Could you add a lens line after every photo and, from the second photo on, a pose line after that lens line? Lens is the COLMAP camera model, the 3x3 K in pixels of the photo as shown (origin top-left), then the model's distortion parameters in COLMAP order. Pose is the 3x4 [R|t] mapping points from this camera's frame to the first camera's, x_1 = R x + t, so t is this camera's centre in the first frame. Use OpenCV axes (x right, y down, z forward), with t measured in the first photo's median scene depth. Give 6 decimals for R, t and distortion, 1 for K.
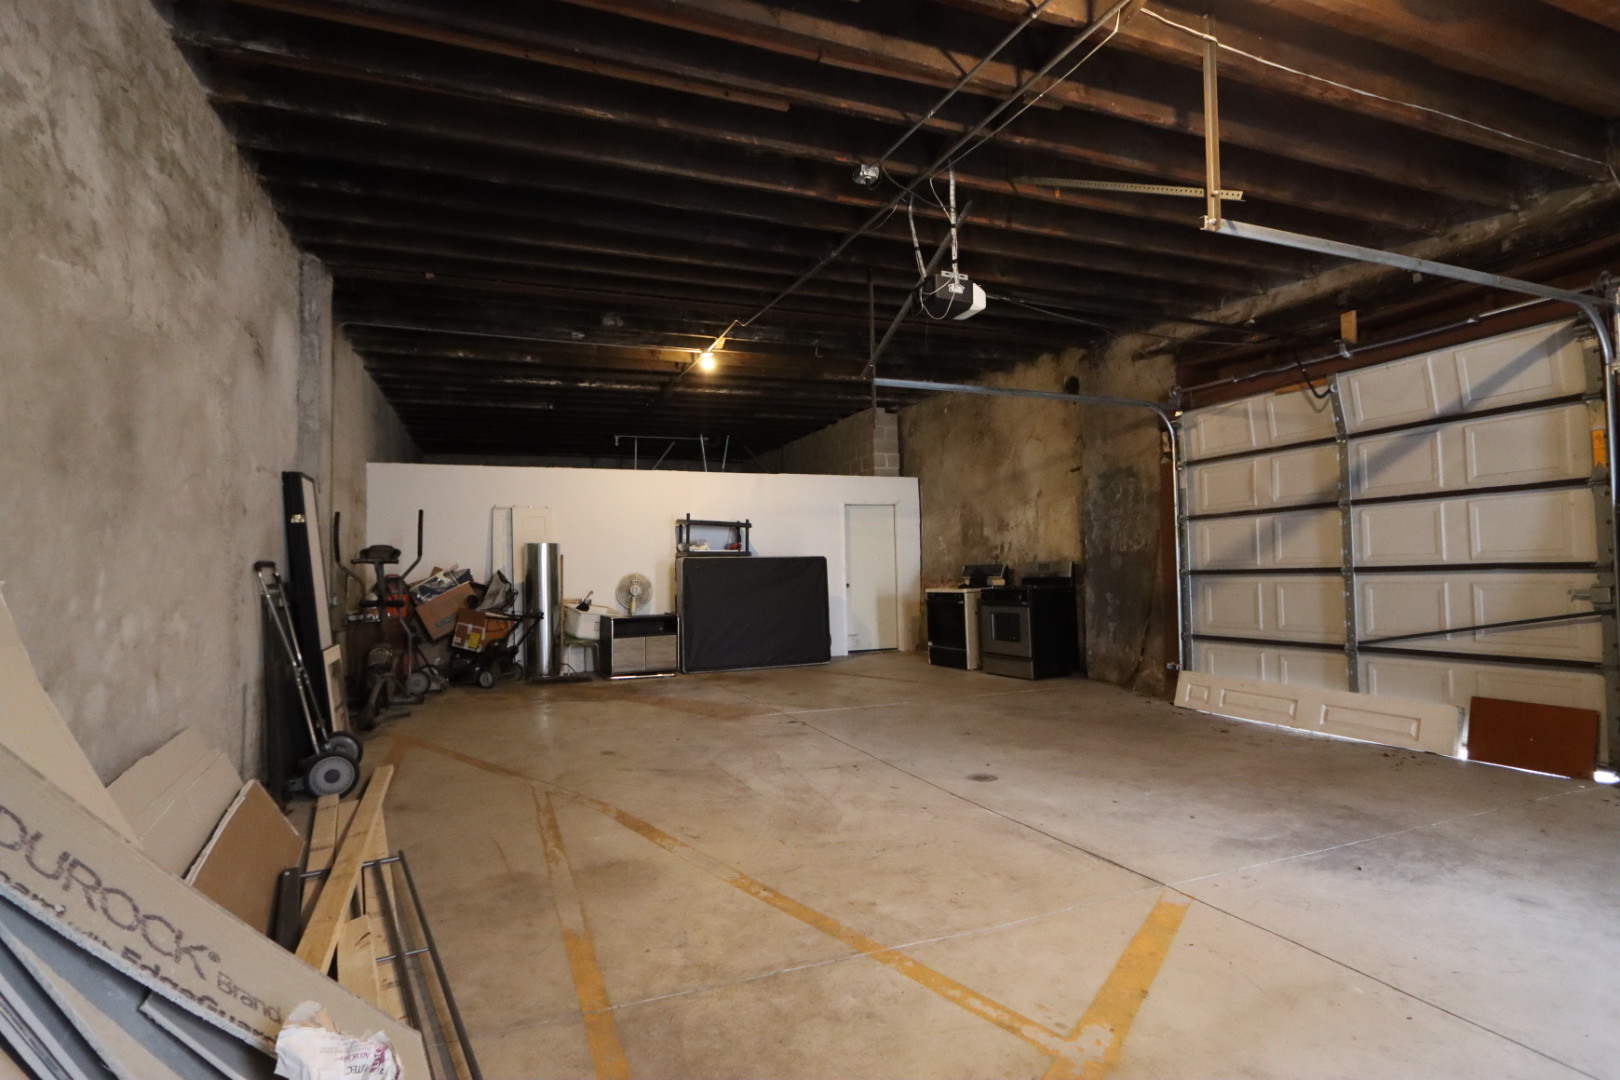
lens RADIAL K [[777.7, 0, 792.0], [0, 777.7, 537.9], [0, 0, 1]] dist [-0.015212, 0.000917]
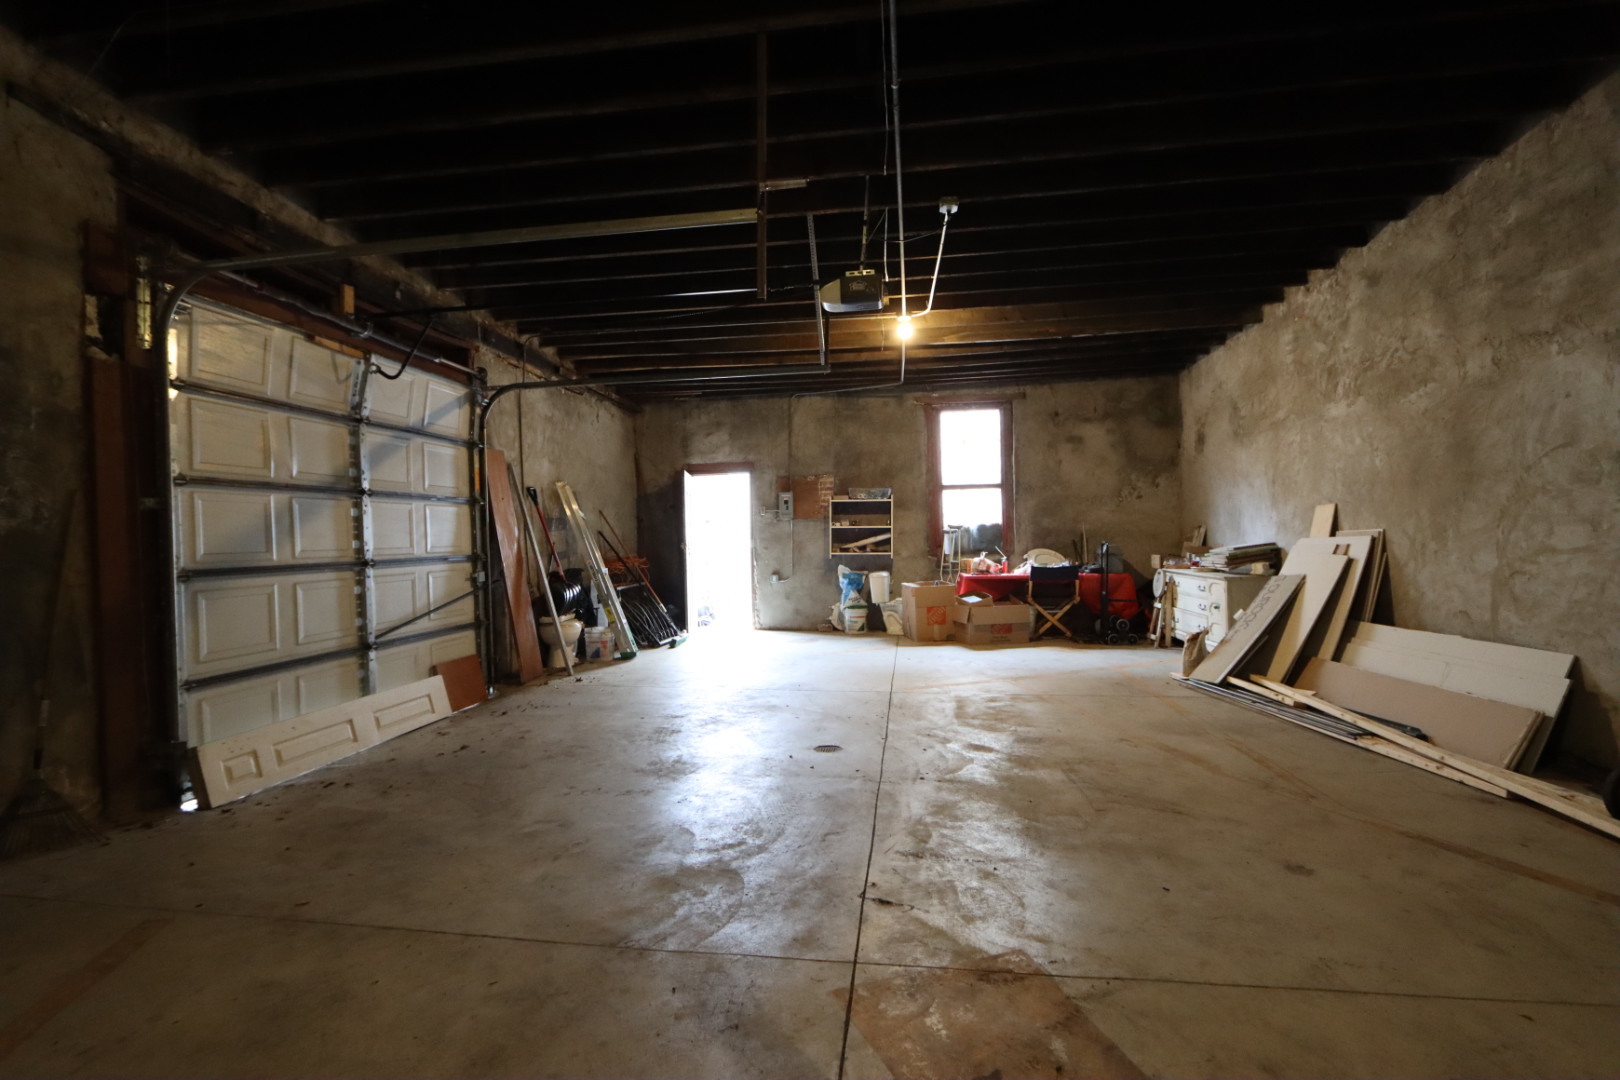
lens RADIAL K [[777.7, 0, 792.0], [0, 777.7, 537.9], [0, 0, 1]] dist [-0.015212, 0.000917]
pose [[-0.865253, 0.034753, 0.500129, -0.195928], [0.011613, 0.998716, -0.049308, 0.062934], [-0.501200, -0.036856, -0.864546, 1.556404]]
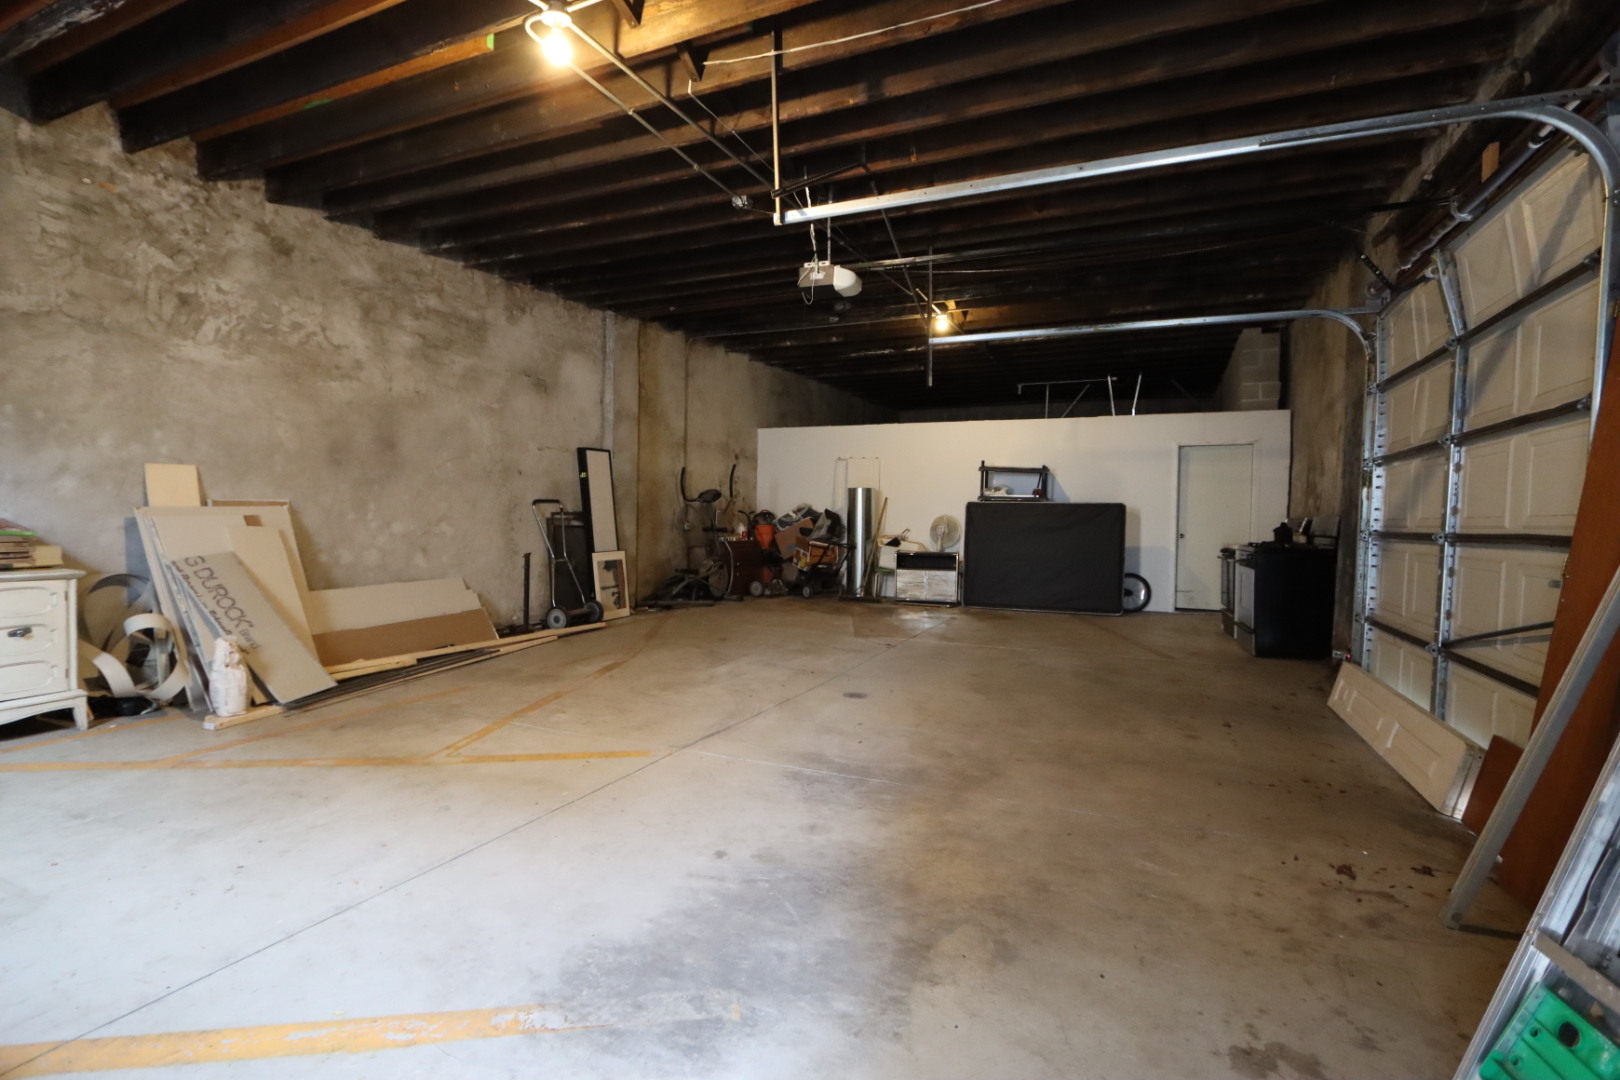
lens RADIAL K [[777.7, 0, 792.0], [0, 777.7, 537.9], [0, 0, 1]] dist [-0.015212, 0.000917]
pose [[0.699663, 0.051423, -0.712620, 0.802907], [0.002949, 0.997190, 0.074853, -0.011641], [0.714467, -0.054474, 0.697545, 0.104364]]
